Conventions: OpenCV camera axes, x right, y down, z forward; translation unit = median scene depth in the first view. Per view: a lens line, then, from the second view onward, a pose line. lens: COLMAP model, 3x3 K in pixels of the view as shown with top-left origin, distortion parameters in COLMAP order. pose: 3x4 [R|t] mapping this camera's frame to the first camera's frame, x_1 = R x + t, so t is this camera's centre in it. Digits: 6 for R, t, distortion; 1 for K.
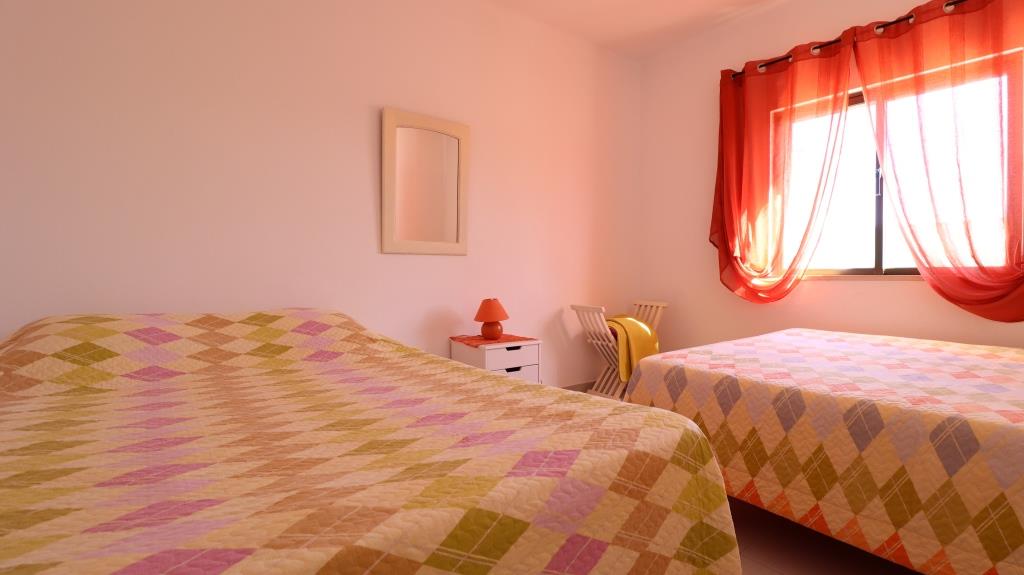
lens RADIAL K [[485.1, 0, 510.7], [0, 485.1, 284.7], [0, 0, 1]] dist [-0.016690, -0.001705]
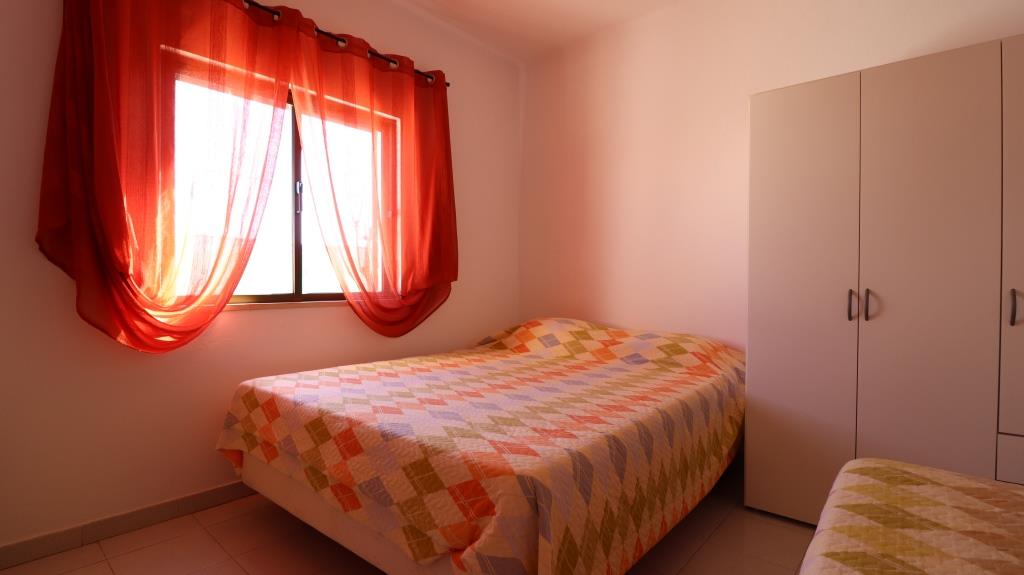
lens RADIAL K [[485.1, 0, 509.4], [0, 485.1, 284.0], [0, 0, 1]] dist [-0.016690, -0.001705]
pose [[-0.236108, -0.007851, 0.971695, -0.217929], [0.009331, 0.999903, 0.010346, -0.061465], [-0.971682, 0.011510, -0.236012, 0.890196]]
